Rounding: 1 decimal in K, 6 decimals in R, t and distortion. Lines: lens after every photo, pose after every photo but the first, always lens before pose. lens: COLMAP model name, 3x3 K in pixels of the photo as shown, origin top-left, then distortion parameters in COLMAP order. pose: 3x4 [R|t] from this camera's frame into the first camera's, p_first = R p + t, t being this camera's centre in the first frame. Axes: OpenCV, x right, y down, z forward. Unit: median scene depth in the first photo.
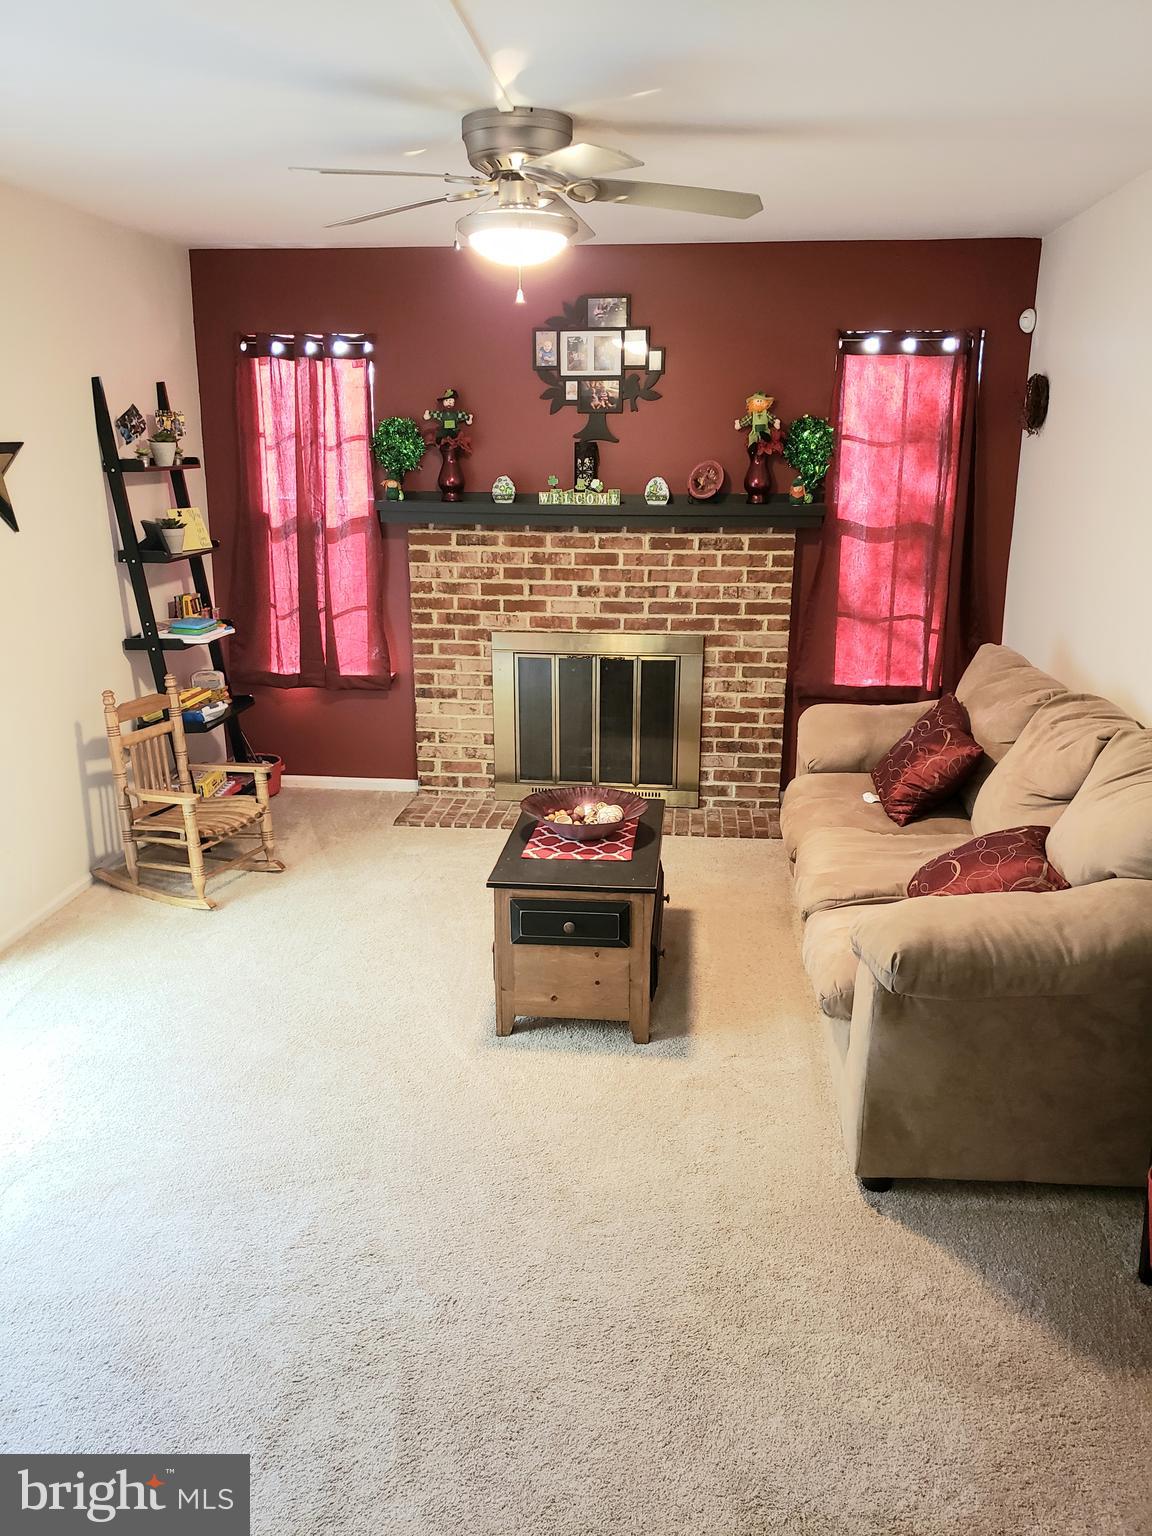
lens RADIAL K [[1236.1, 0, 516.4], [0, 1236.1, 794.1], [0, 0, 1]] dist [0.155199, -0.429045]
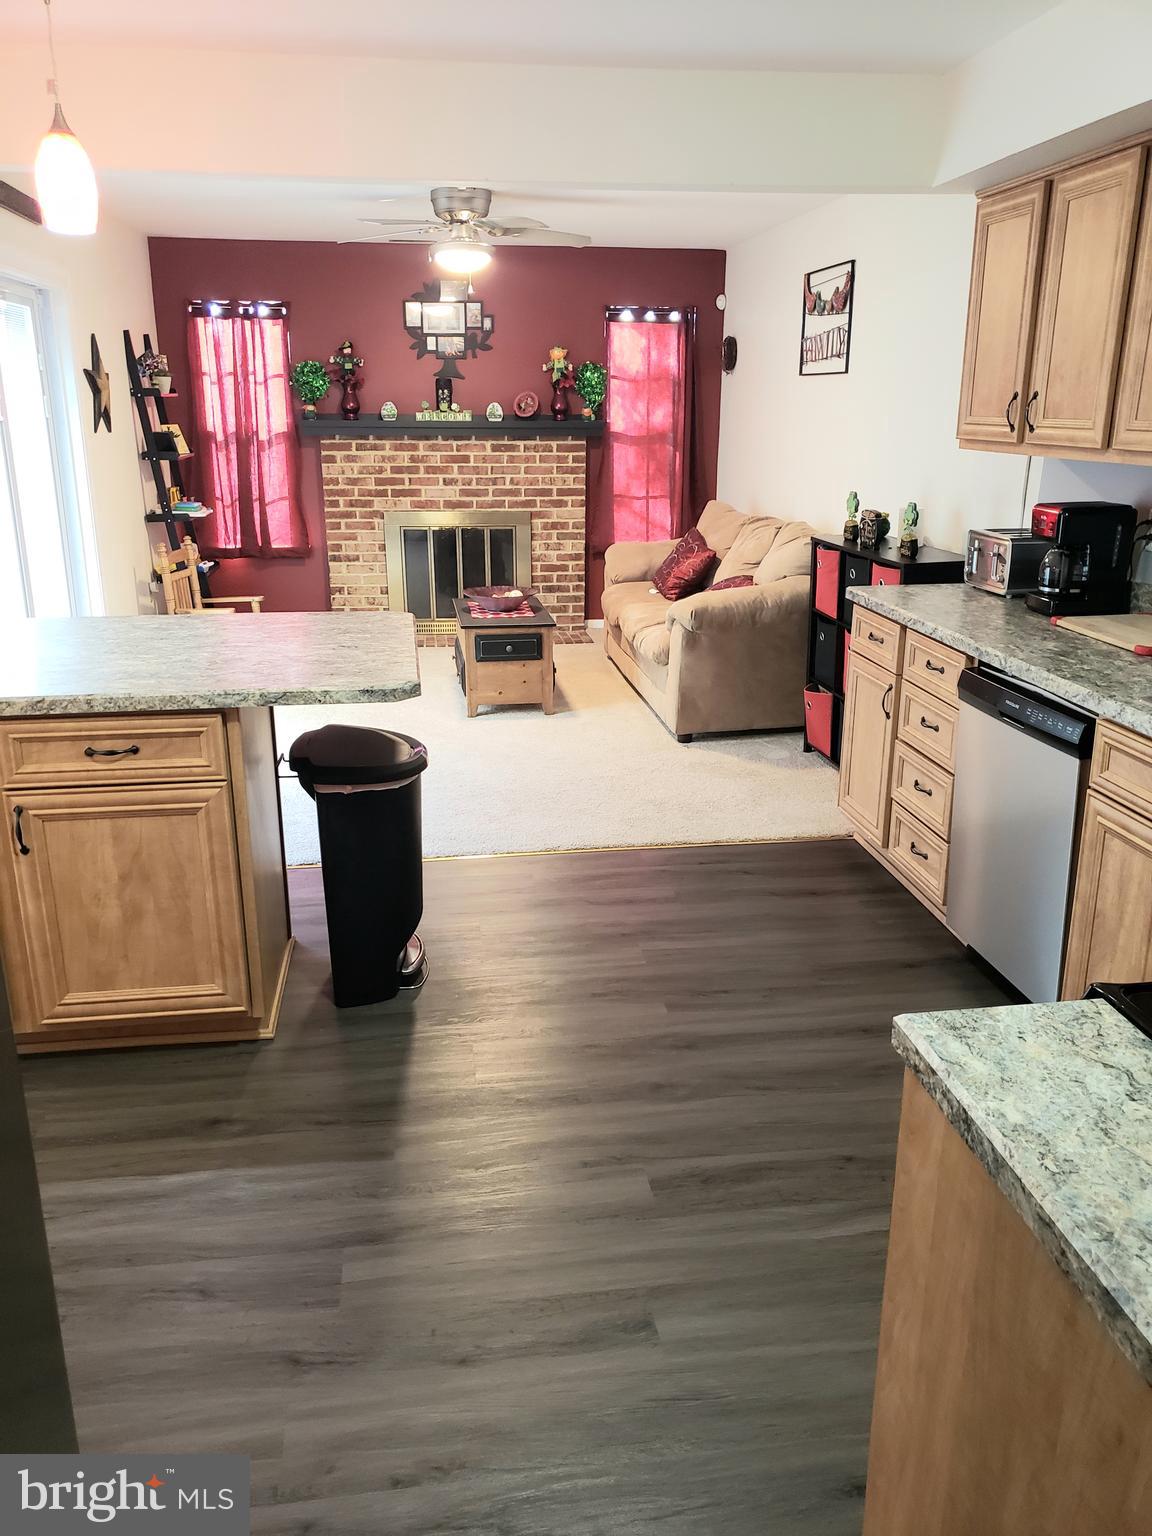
lens RADIAL K [[1209.9, 0, 576.0], [0, 1209.9, 768.0], [0, 0, 1]] dist [0.001937, -0.003571]
pose [[0.965025, -0.075680, 0.250997, -0.180287], [0.070230, 0.997061, 0.030615, 0.136305], [-0.252577, -0.011917, 0.967504, -0.403434]]
